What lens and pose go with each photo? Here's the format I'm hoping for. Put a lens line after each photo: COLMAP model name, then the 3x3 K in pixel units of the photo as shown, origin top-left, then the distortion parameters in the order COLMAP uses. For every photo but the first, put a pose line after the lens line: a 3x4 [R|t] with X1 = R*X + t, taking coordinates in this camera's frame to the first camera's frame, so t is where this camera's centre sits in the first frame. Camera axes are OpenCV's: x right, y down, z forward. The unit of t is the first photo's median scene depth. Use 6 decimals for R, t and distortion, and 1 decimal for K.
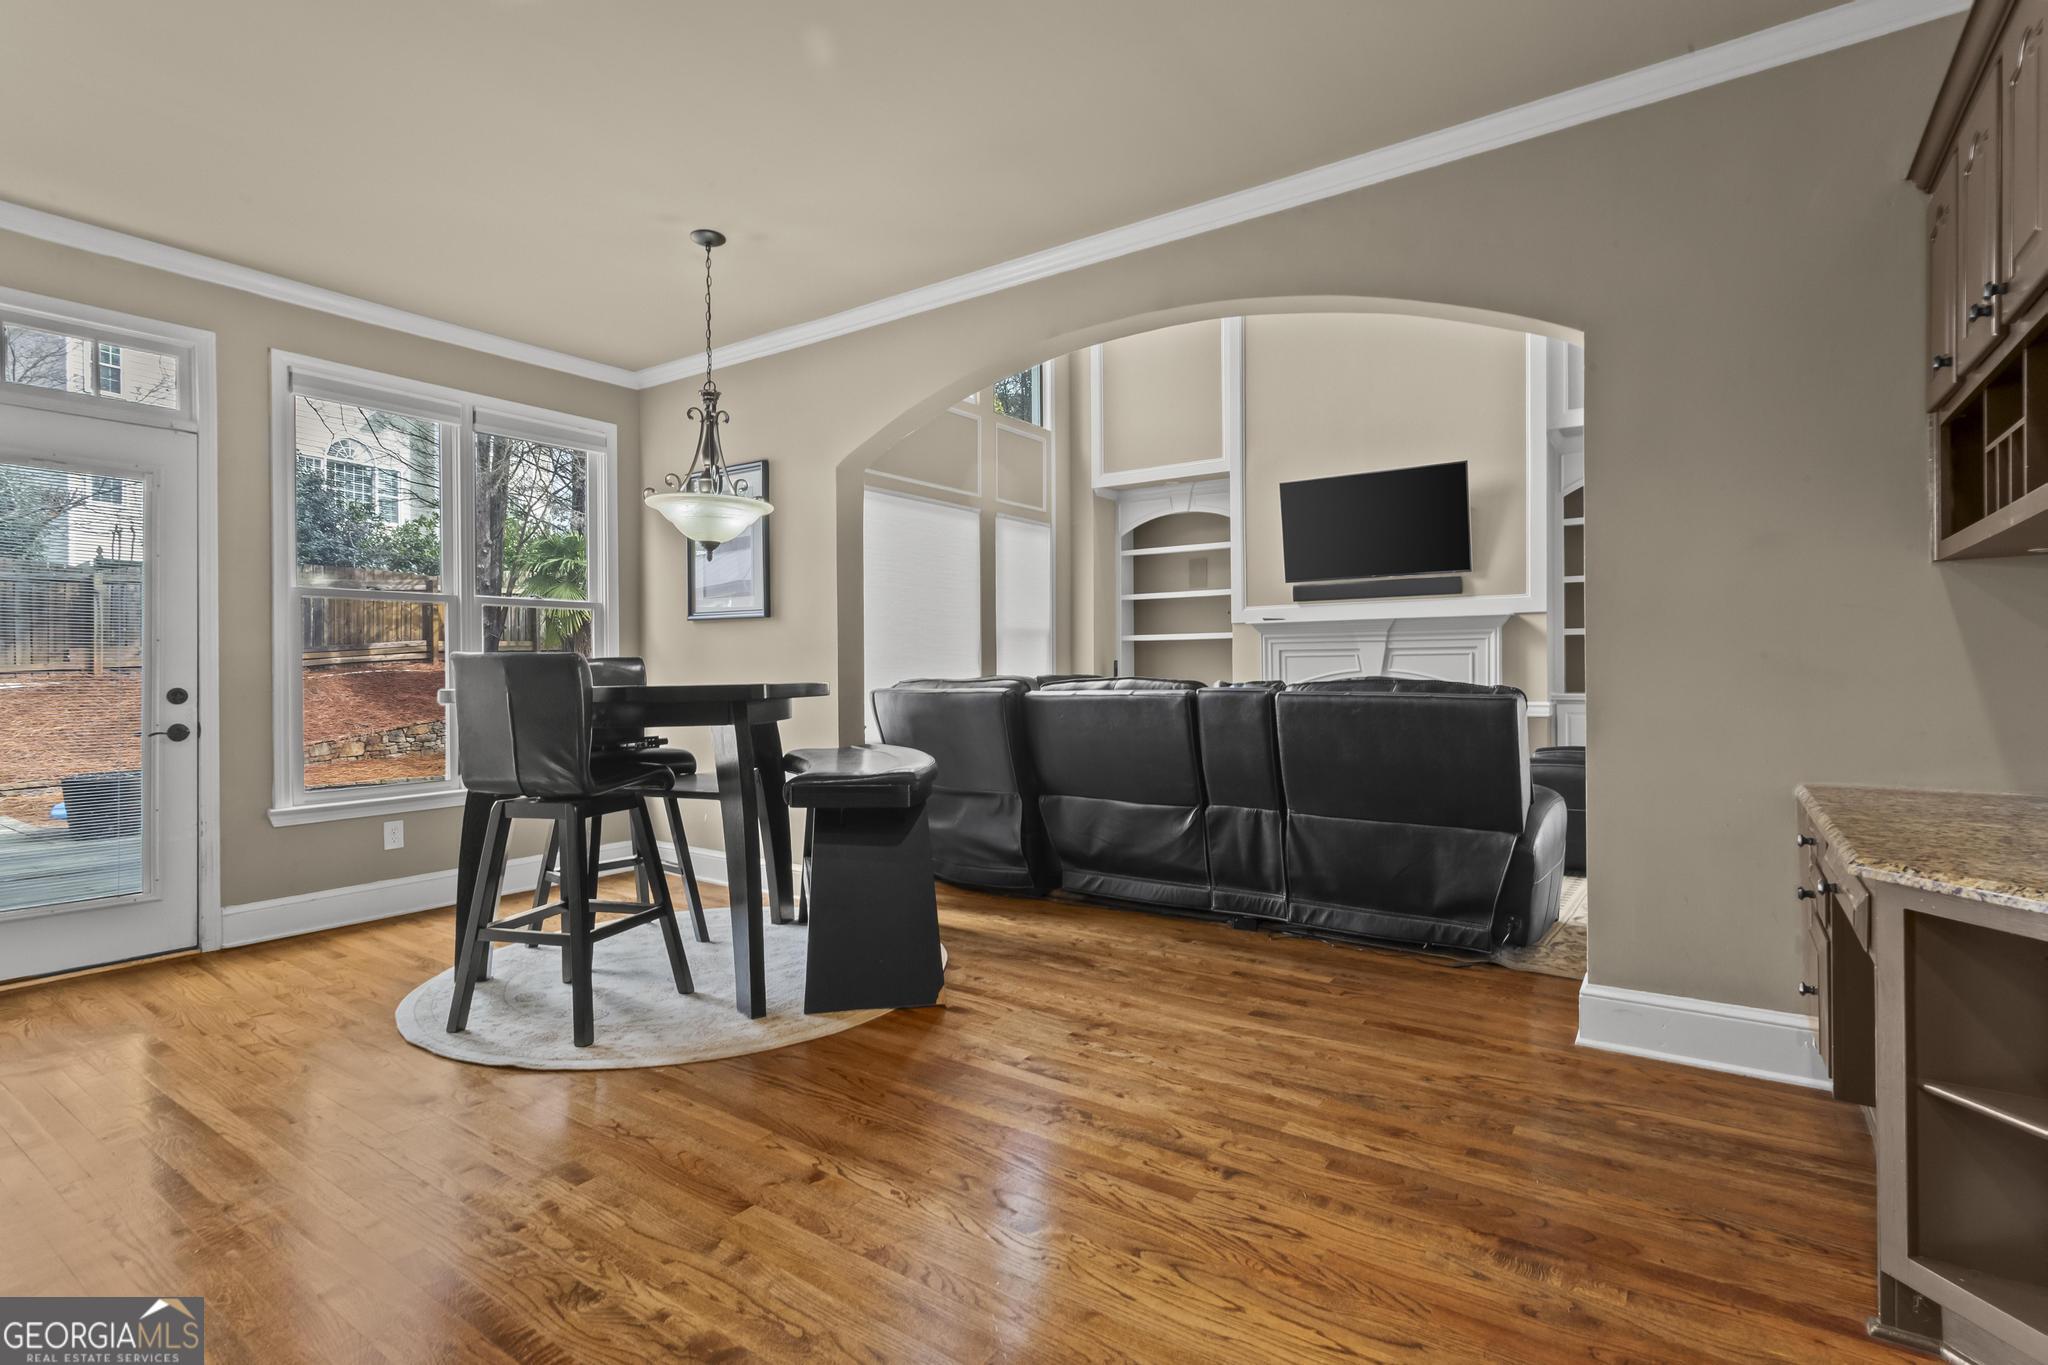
lens RADIAL K [[985.4, 0, 1030.1], [0, 985.4, 671.5], [0, 0, 1]] dist [0.000921, 0.000427]
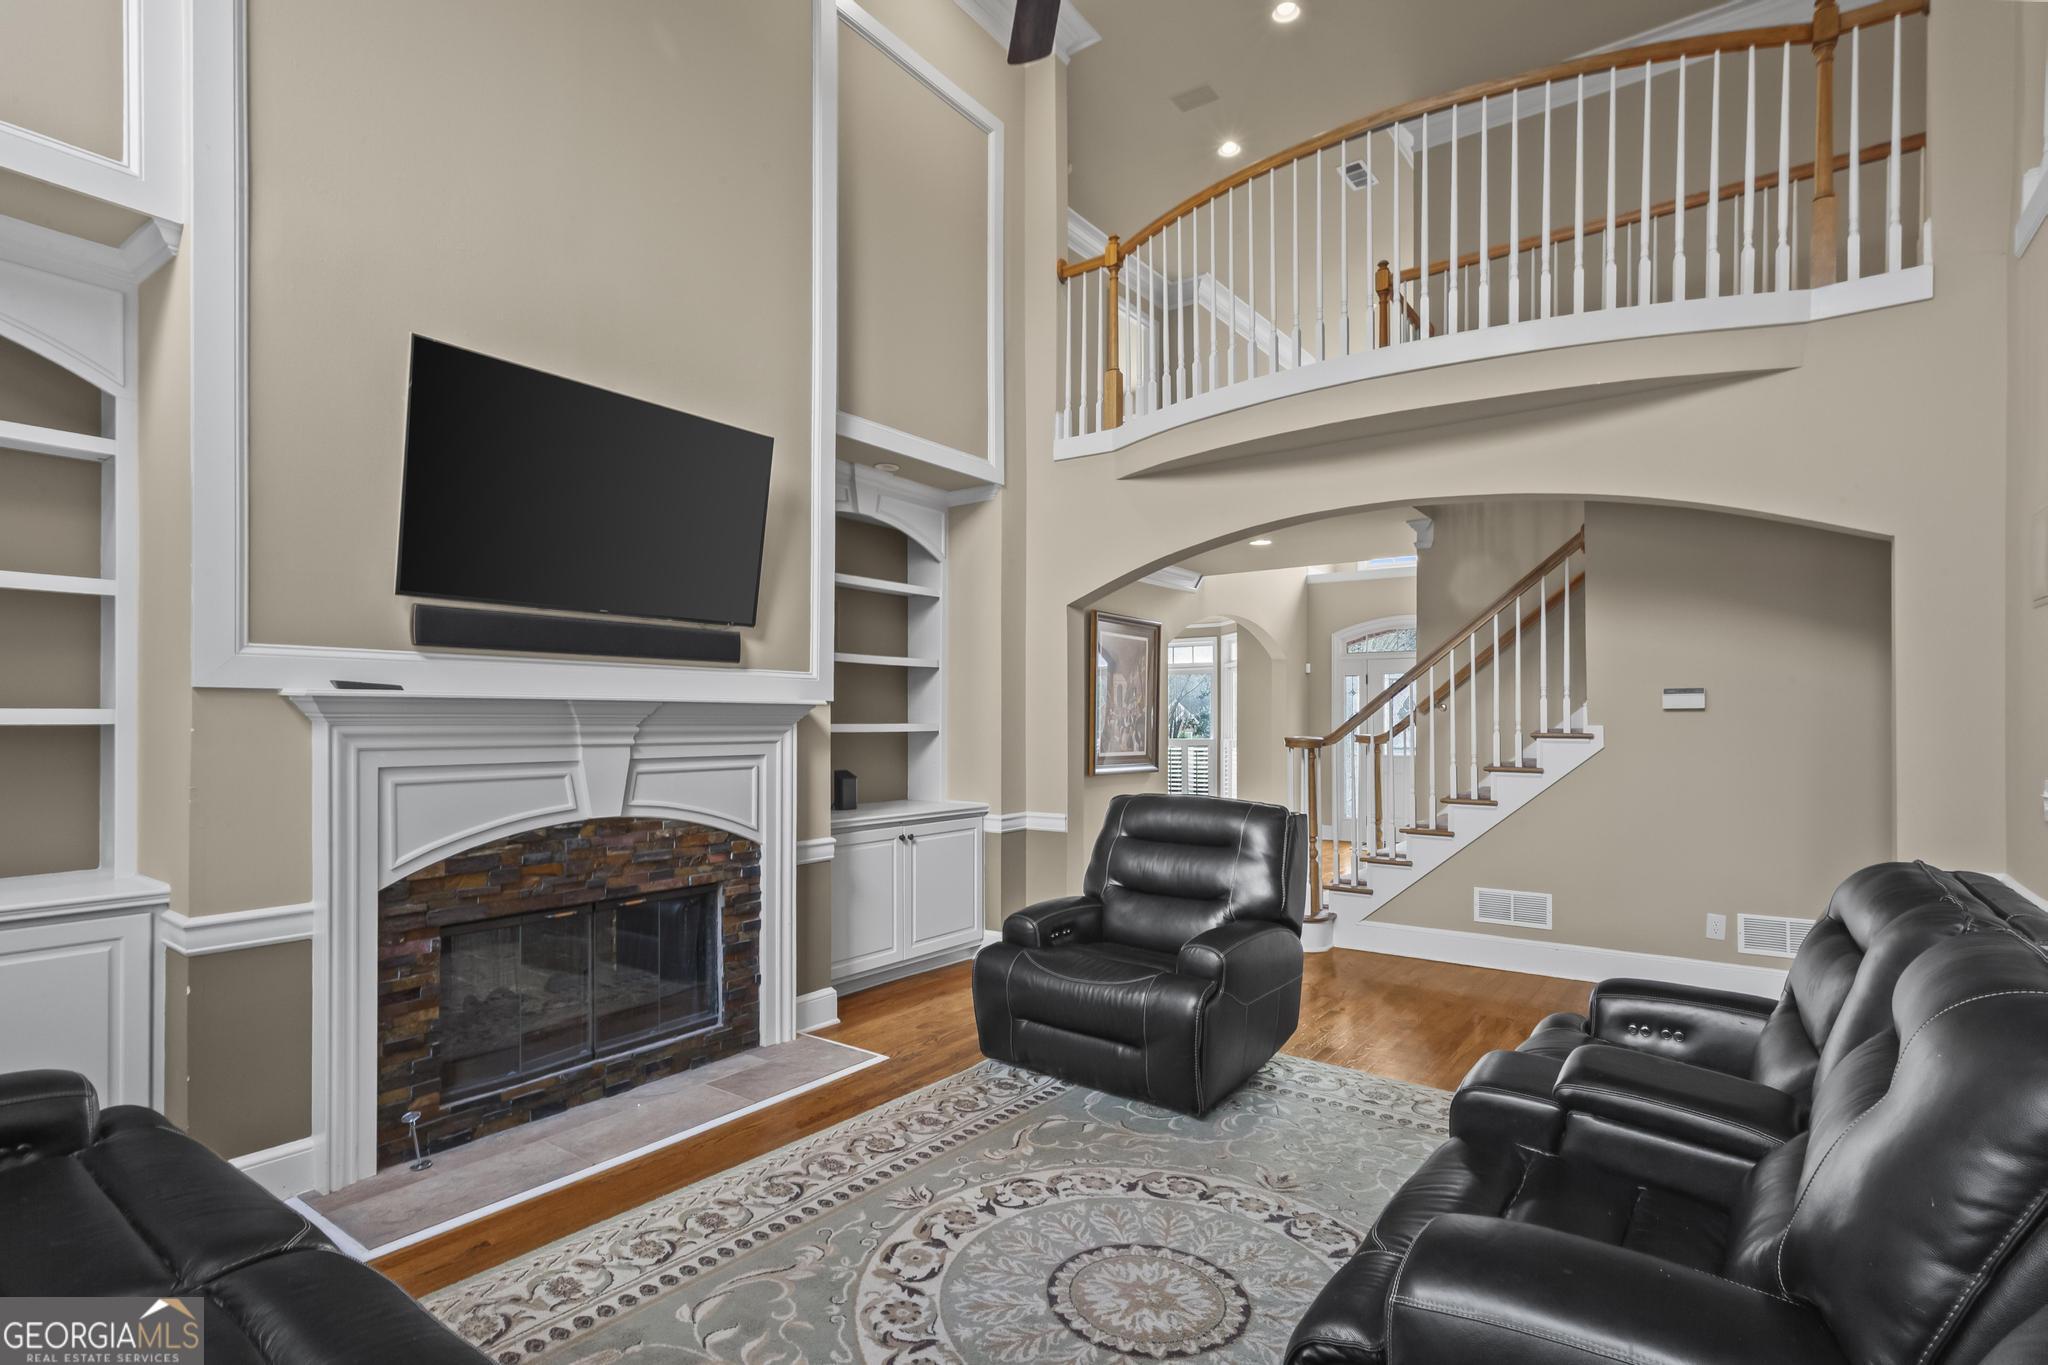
lens RADIAL K [[997.5, 0, 1035.8], [0, 997.5, 729.7], [0, 0, 1]] dist [0.002108, 0.000486]
pose [[0.023357, 0.002747, 0.999723, -0.146356], [0.000375, 0.999996, -0.002756, -0.039995], [-0.999727, 0.000439, 0.023356, 0.845082]]
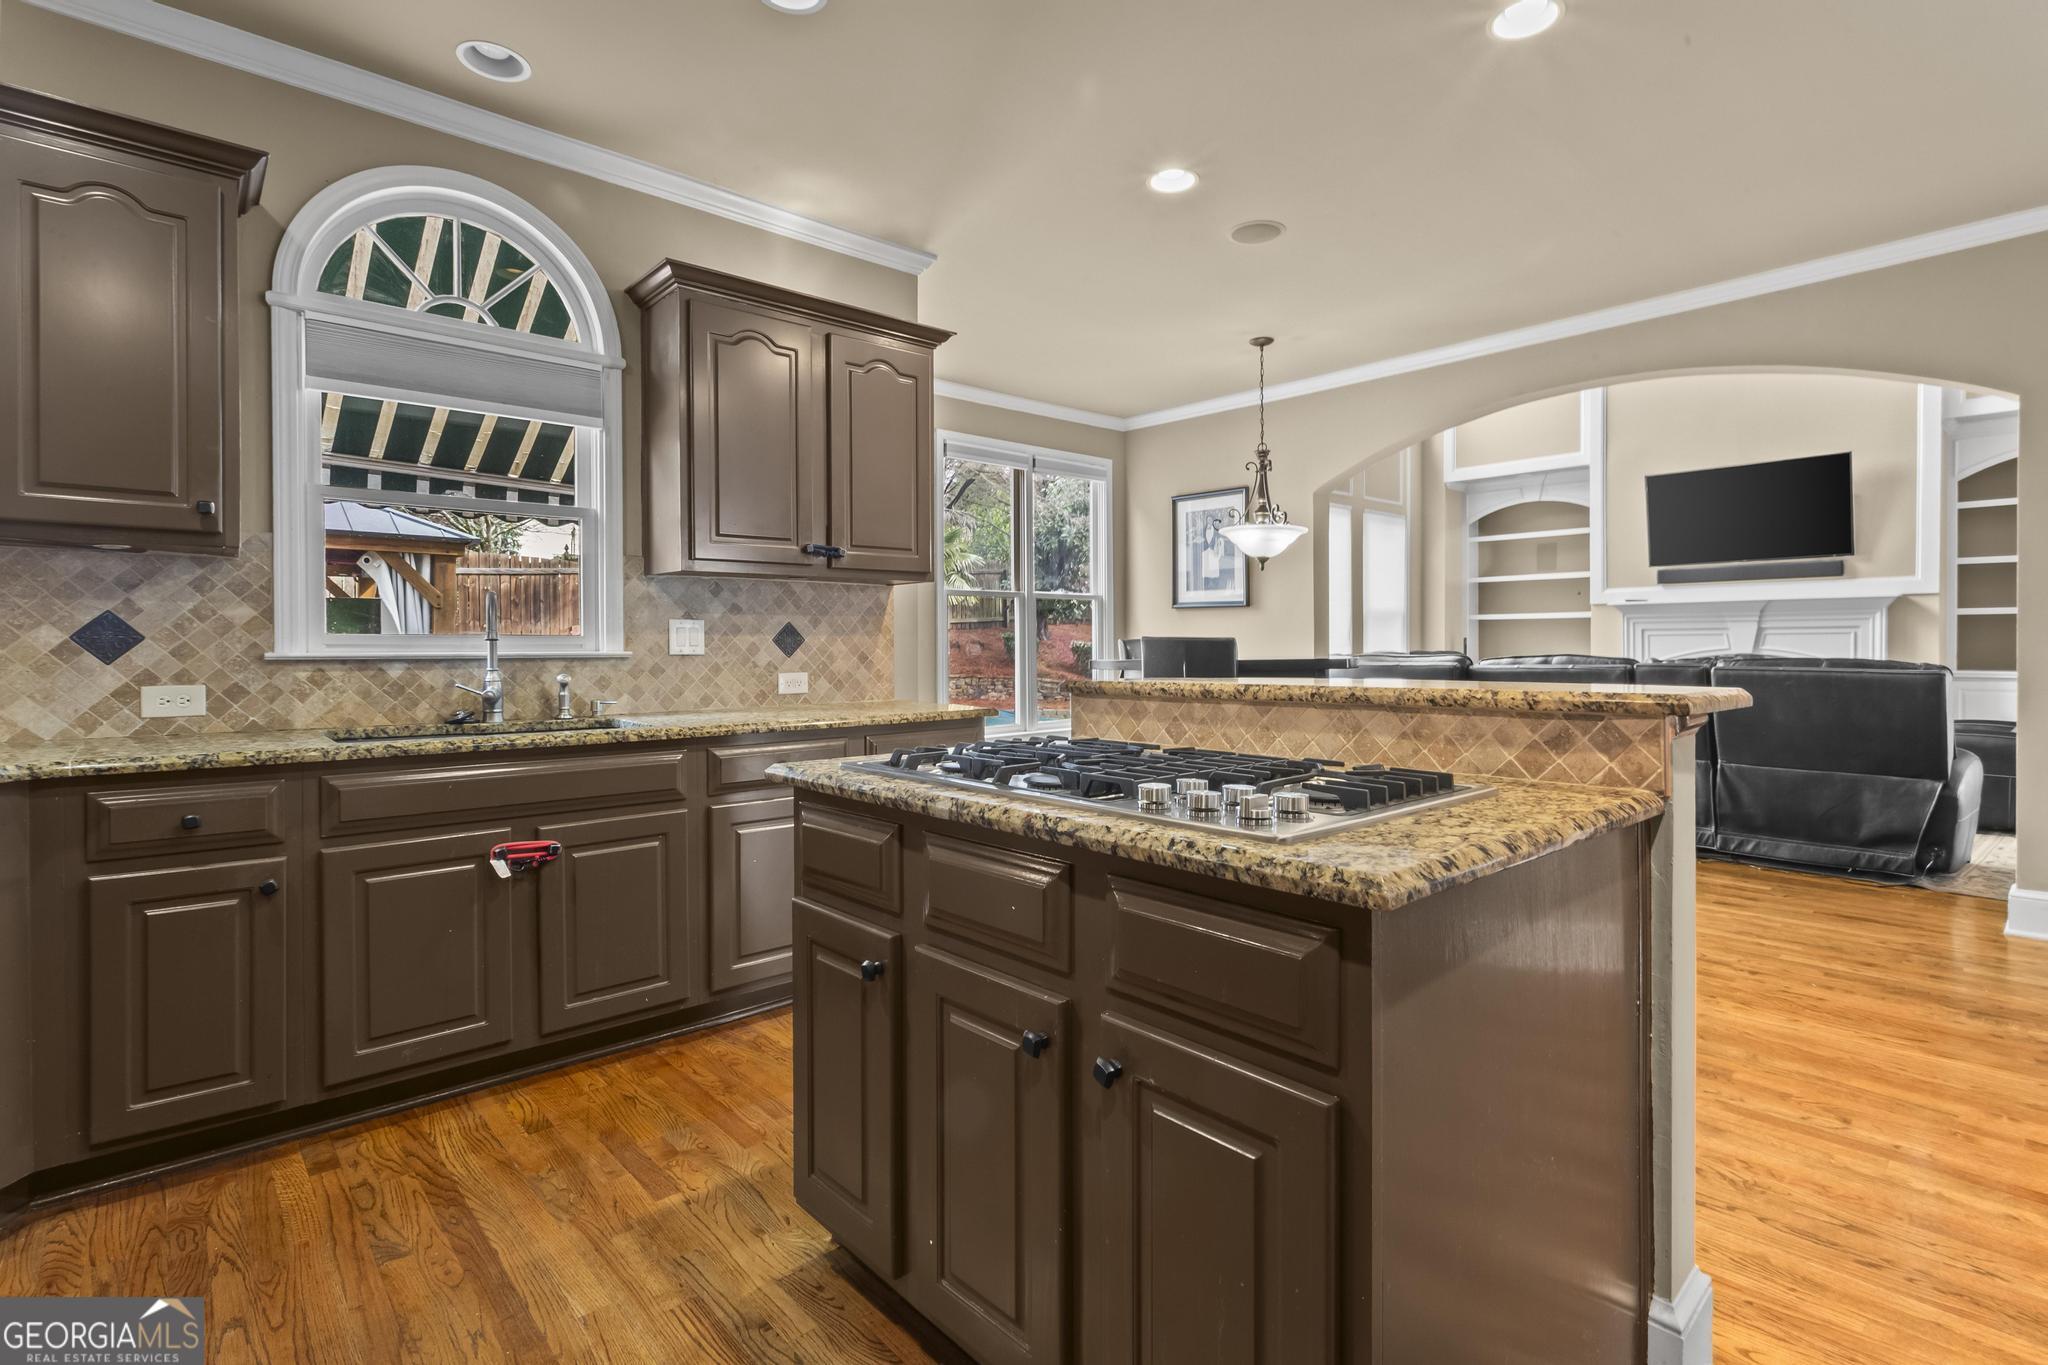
lens RADIAL K [[992.0, 0, 1020.9], [0, 992.0, 654.5], [0, 0, 1]] dist [-0.001907, 0.000153]
pose [[0.972358, 0.006166, -0.233413, -0.180455], [-0.003715, 0.999933, 0.010937, -0.003269], [0.233465, -0.009768, 0.972316, -0.255044]]
